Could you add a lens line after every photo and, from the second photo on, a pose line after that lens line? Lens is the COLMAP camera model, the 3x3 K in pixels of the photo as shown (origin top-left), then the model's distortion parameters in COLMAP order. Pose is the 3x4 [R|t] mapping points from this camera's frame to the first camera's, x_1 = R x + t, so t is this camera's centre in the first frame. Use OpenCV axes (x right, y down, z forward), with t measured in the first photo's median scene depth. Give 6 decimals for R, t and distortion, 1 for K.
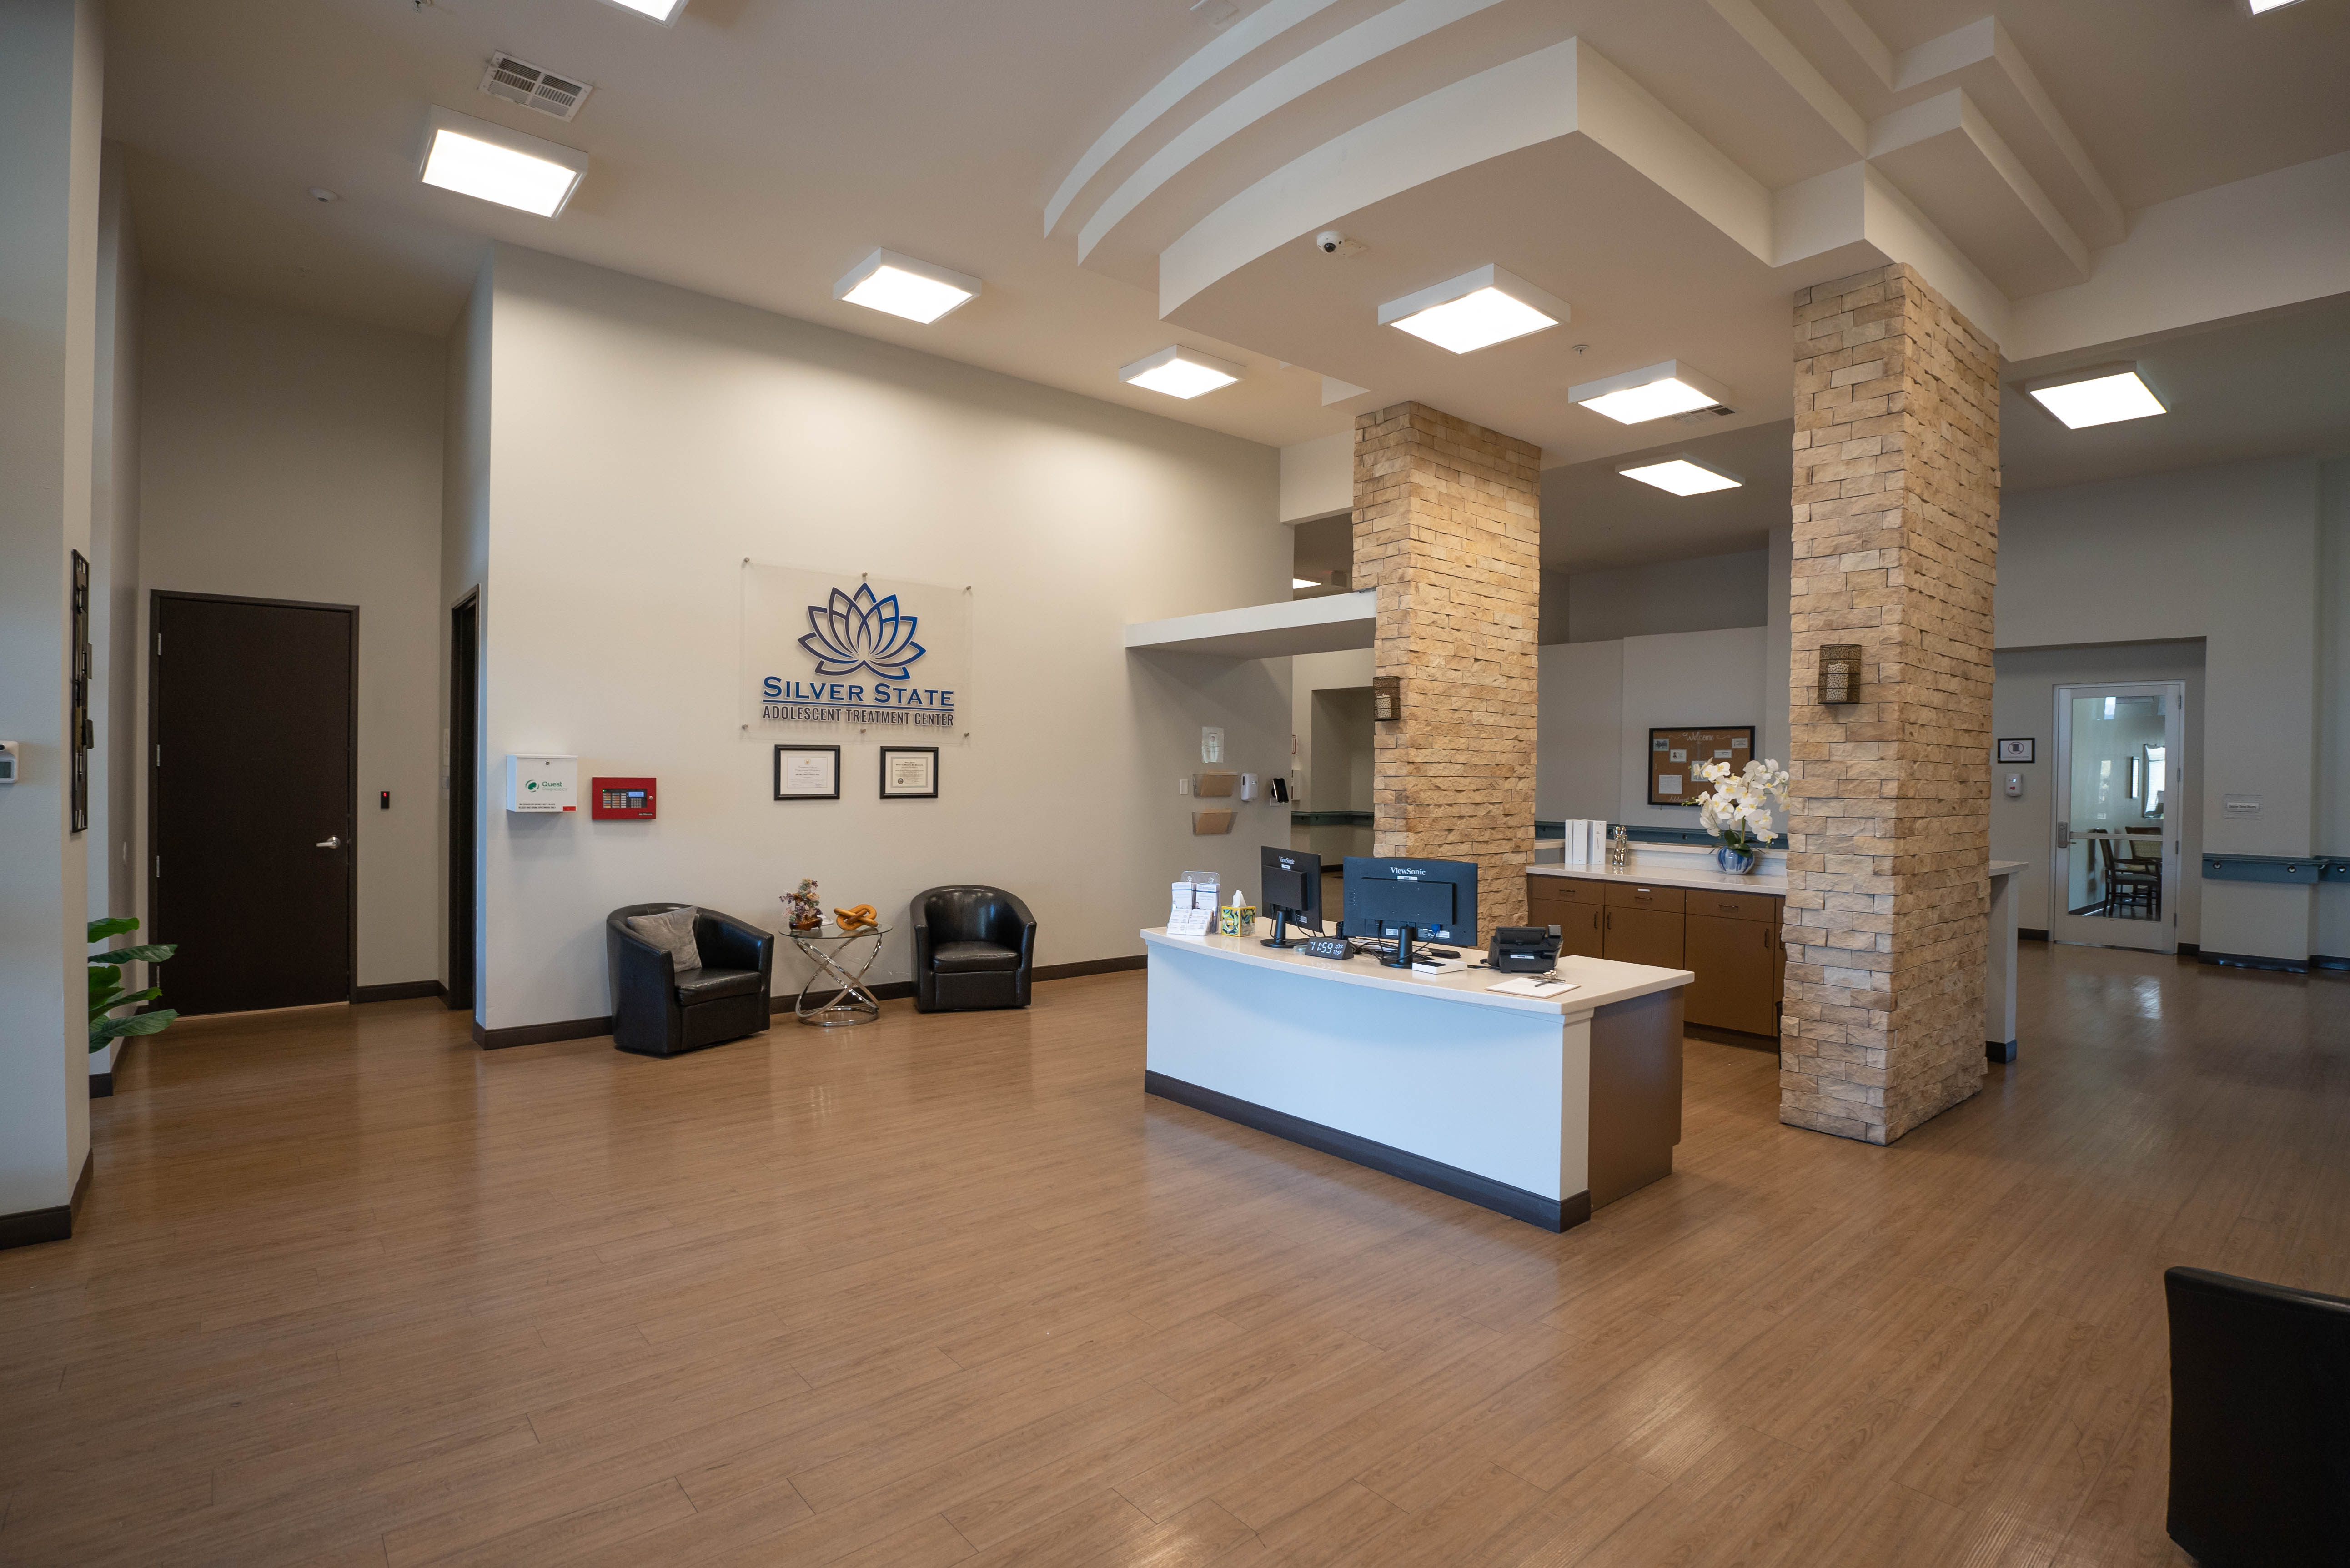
lens RADIAL K [[1139.3, 0, 1177.6], [0, 1139.3, 784.7], [0, 0, 1]] dist [-0.046734, 0.010395]
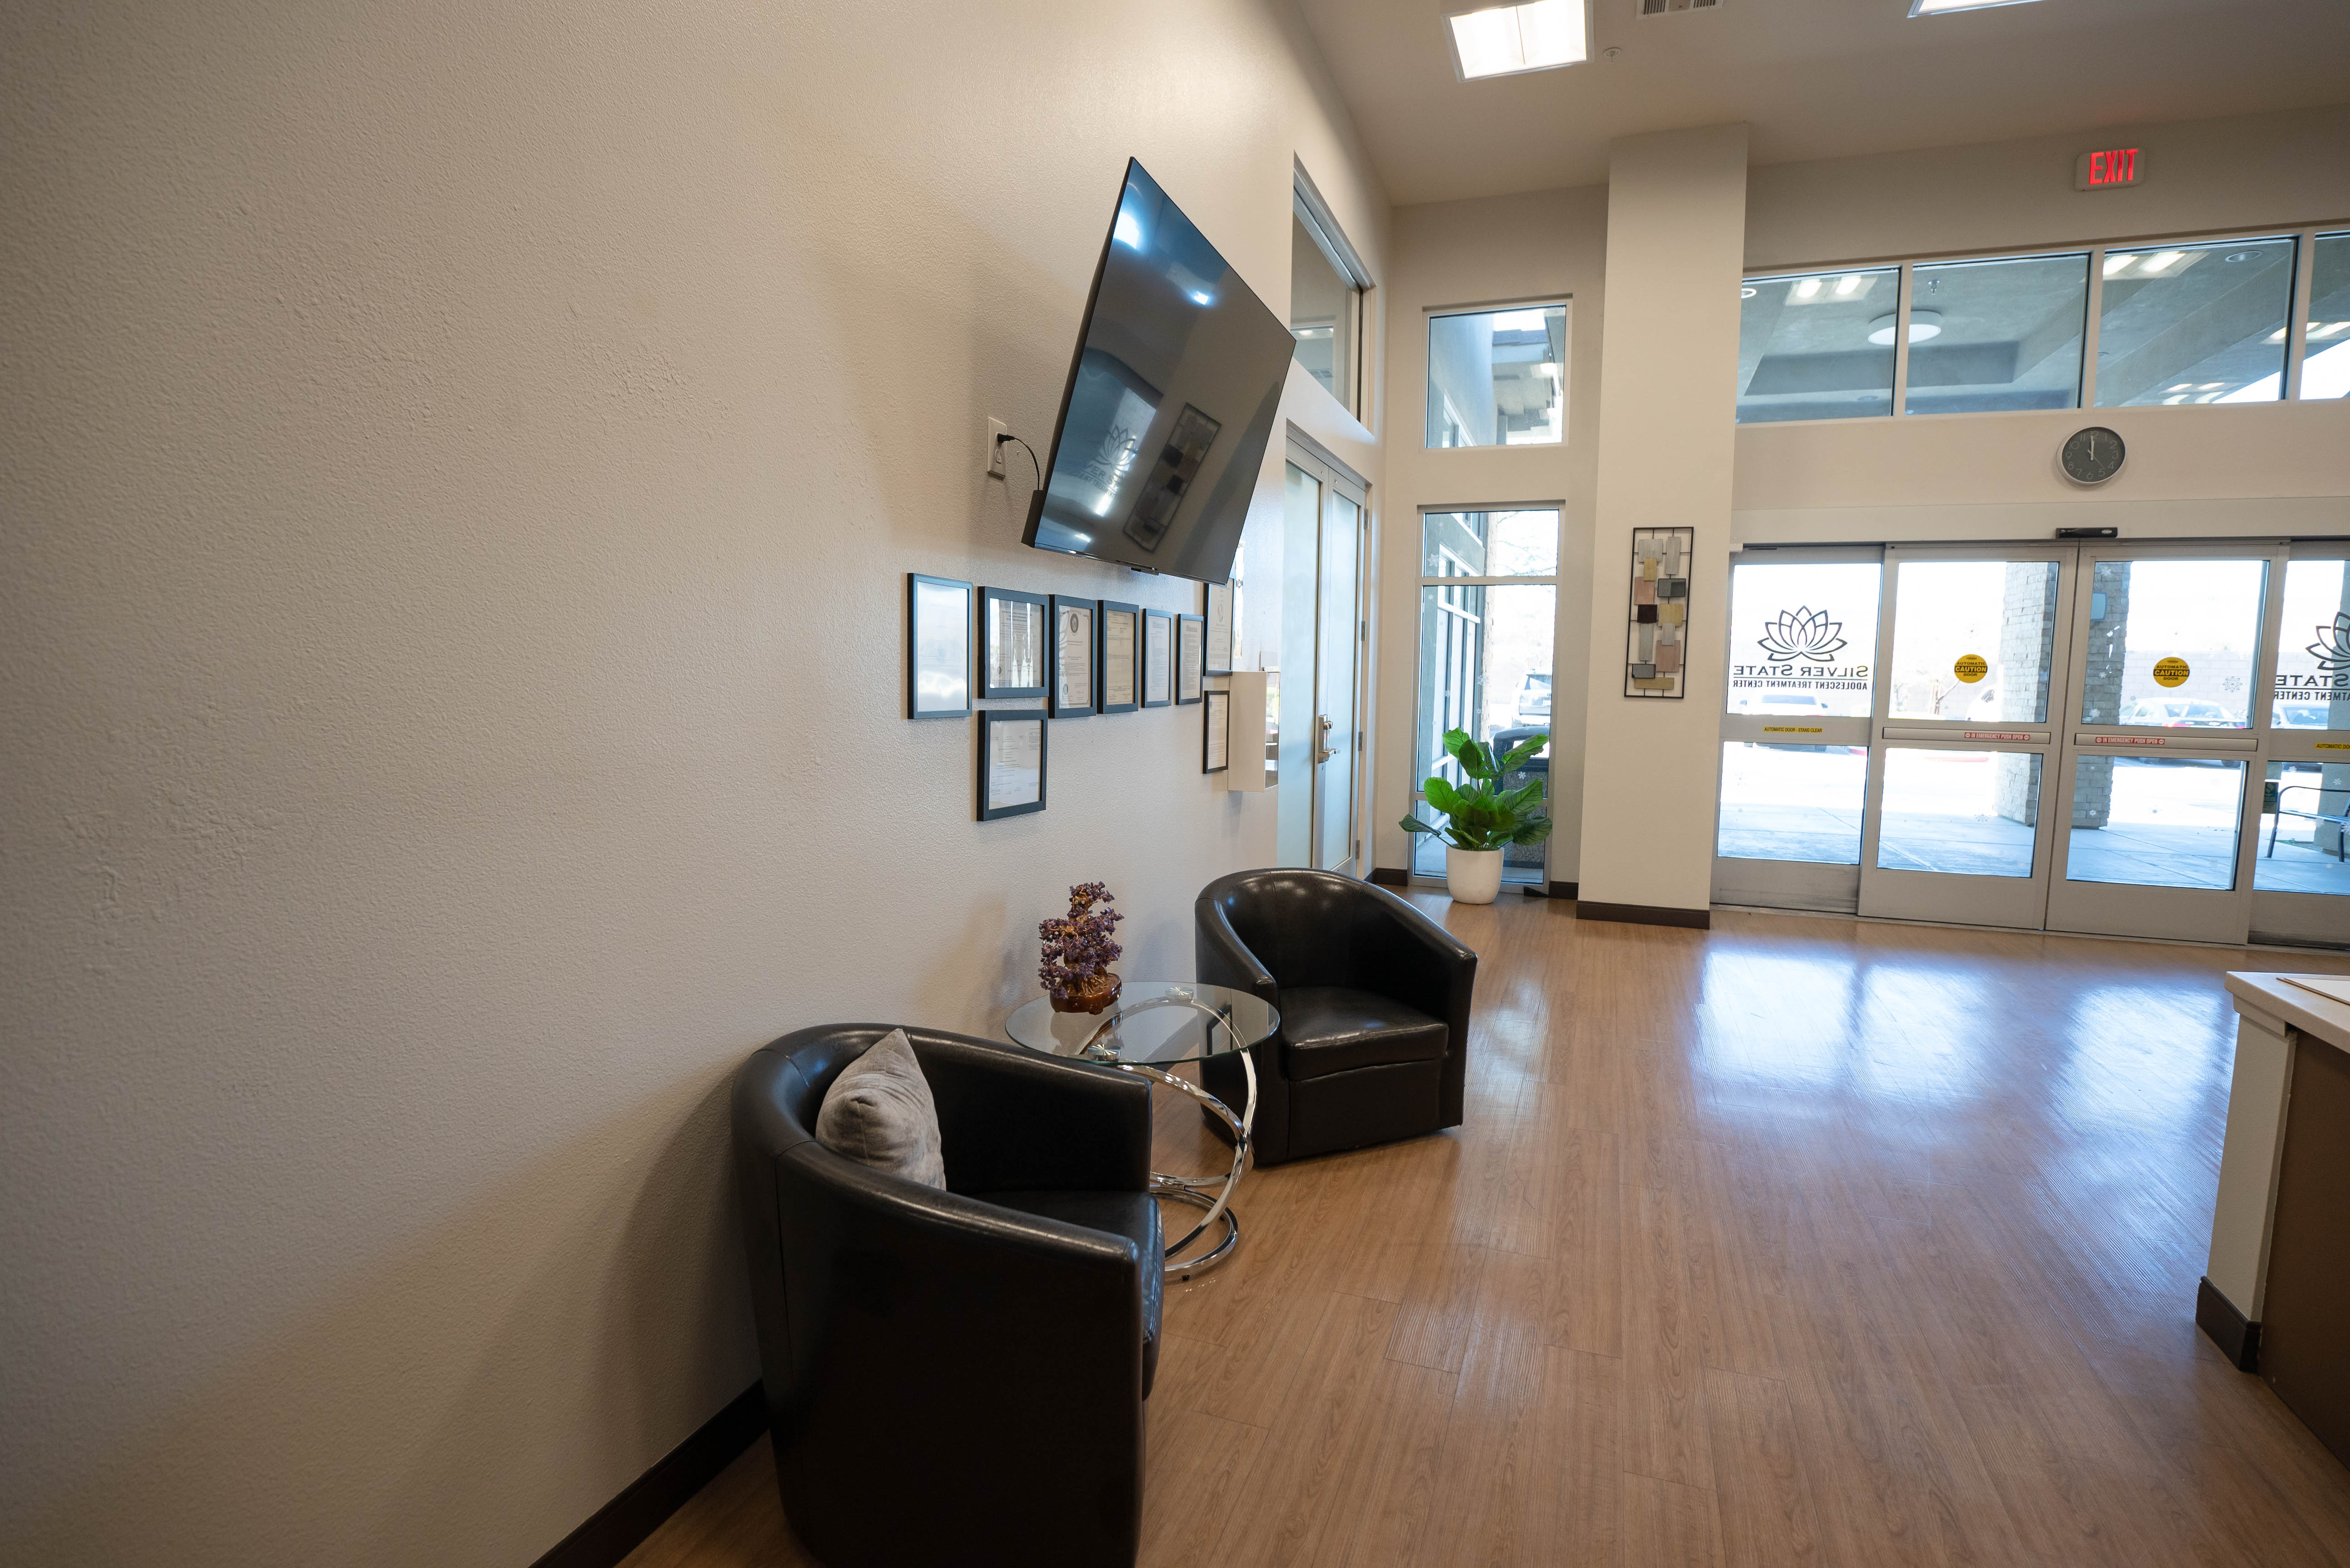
lens RADIAL K [[1139.3, 0, 1177.5], [0, 1139.3, 783.1], [0, 0, 1]] dist [-0.046734, 0.010395]
pose [[-0.874341, 0.024768, -0.484680, 0.668155], [-0.029299, 0.994181, 0.103658, 0.020655], [0.484427, 0.104833, -0.868528, 0.708266]]
